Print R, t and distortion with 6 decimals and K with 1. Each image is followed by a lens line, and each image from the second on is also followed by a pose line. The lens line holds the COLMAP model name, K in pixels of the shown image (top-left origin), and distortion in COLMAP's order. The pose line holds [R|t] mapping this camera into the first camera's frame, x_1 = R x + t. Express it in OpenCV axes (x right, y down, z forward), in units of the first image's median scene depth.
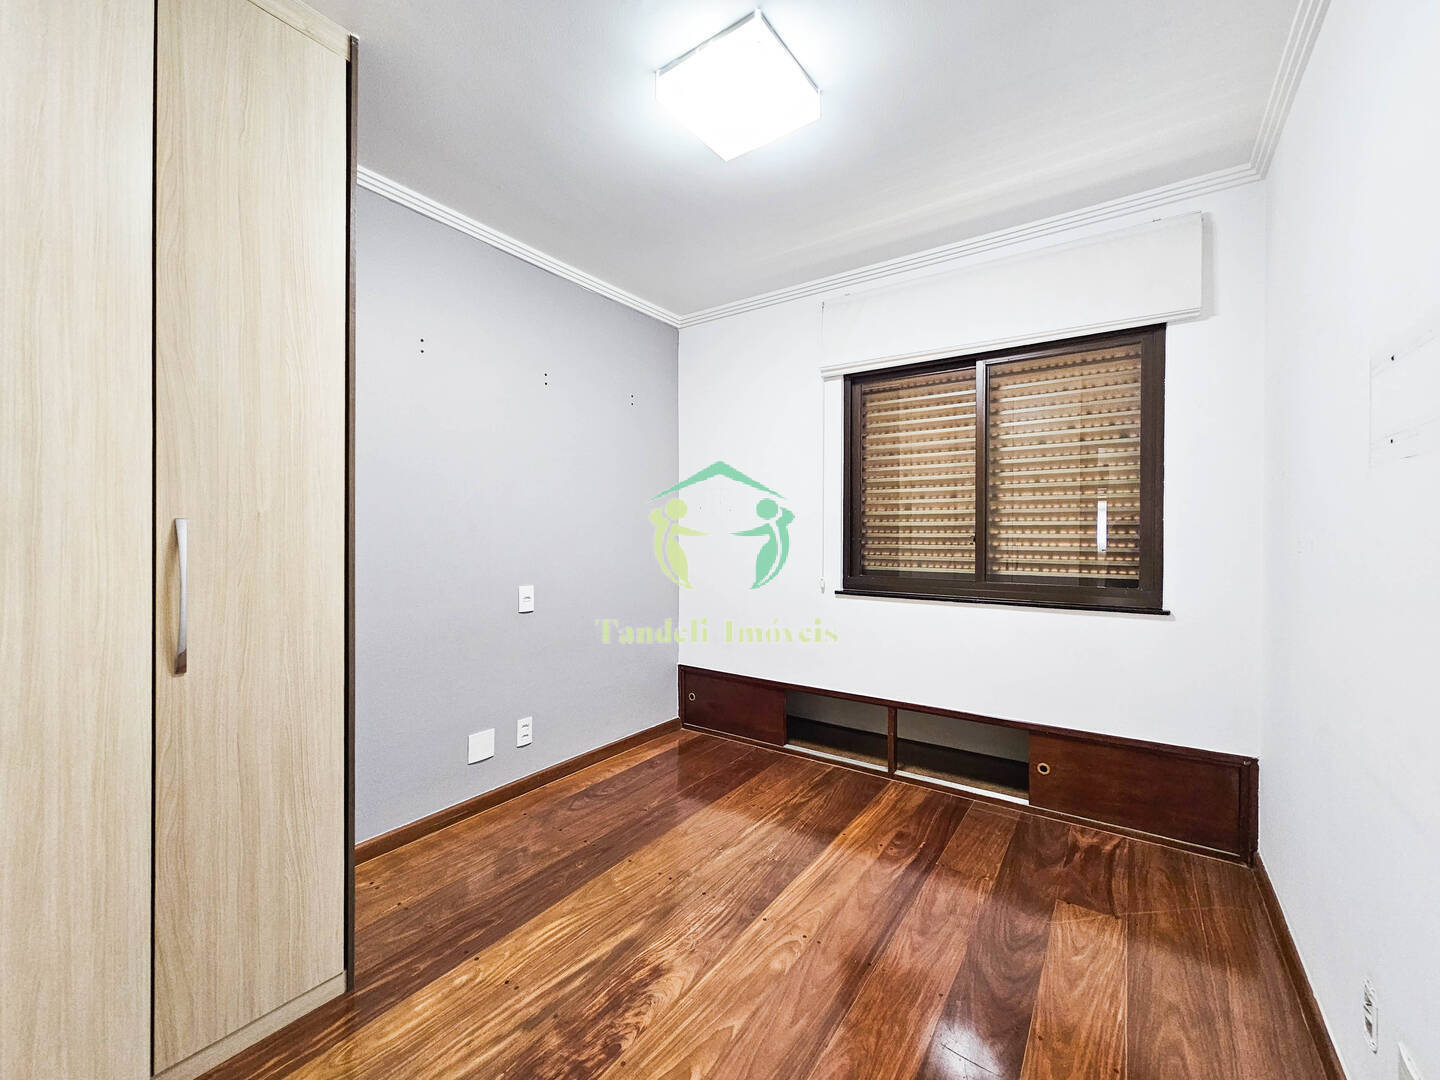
lens RADIAL K [[604.6, 0, 716.2], [0, 604.6, 539.8], [0, 0, 1]] dist [0.000600, 0.001839]
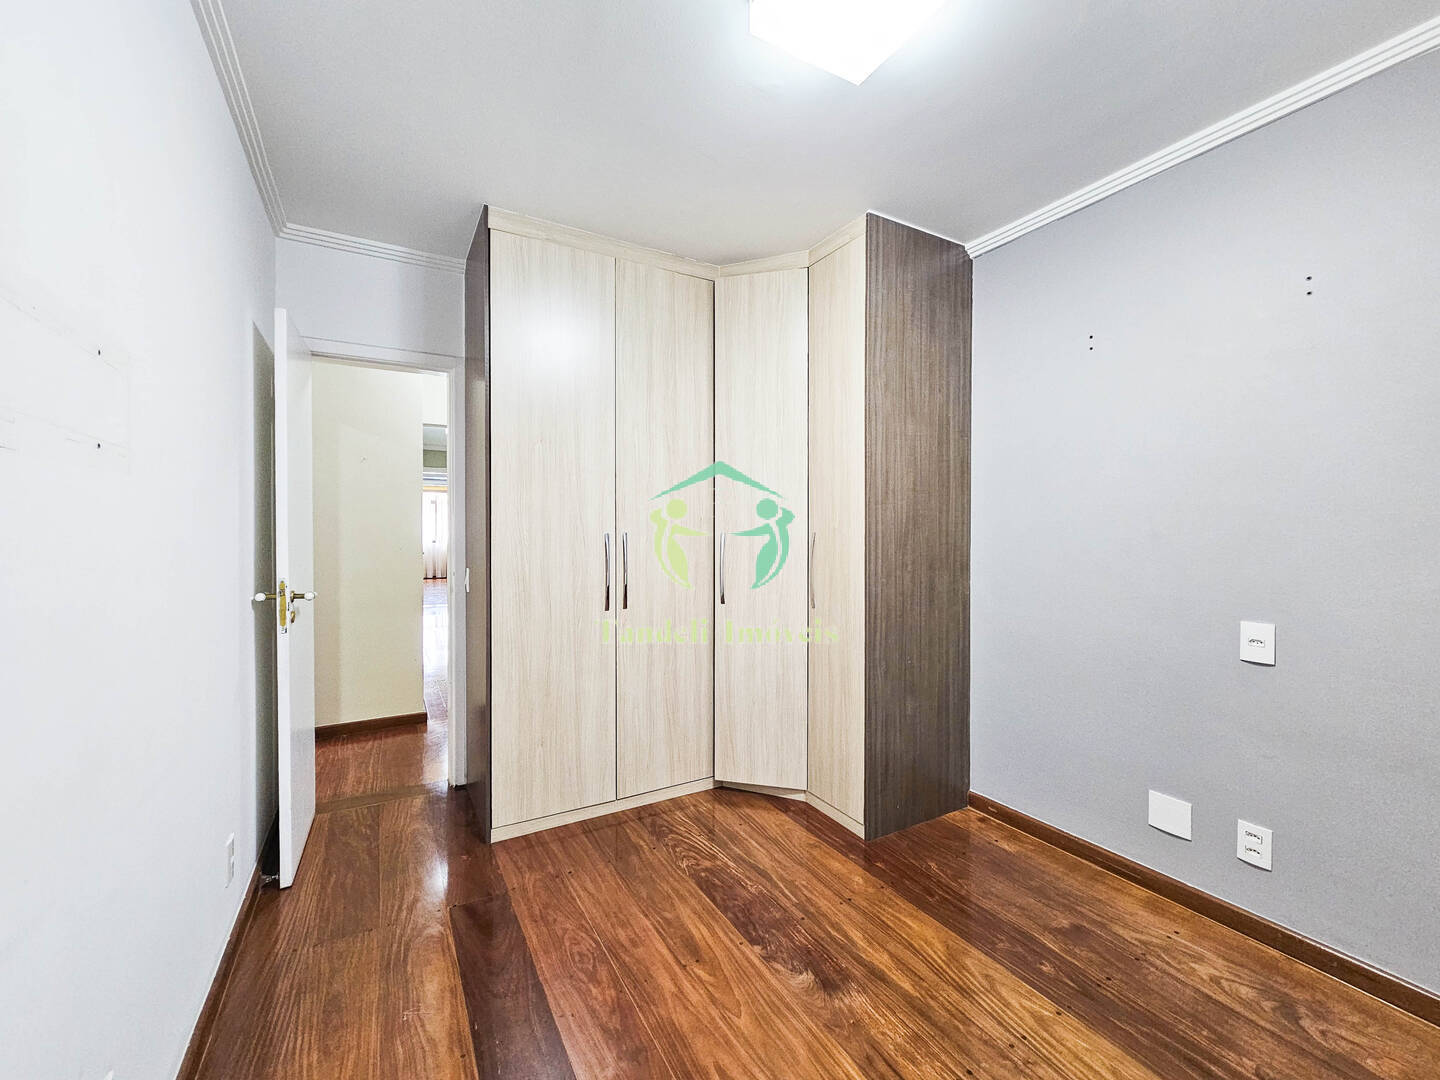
lens RADIAL K [[604.6, 0, 719.0], [0, 604.6, 535.7], [0, 0, 1]] dist [0.000600, 0.001839]
pose [[-0.438630, 0.000609, -0.898668, 0.563726], [-0.010017, 0.999934, 0.005566, -0.017046], [0.898612, 0.011443, -0.438595, 0.812365]]
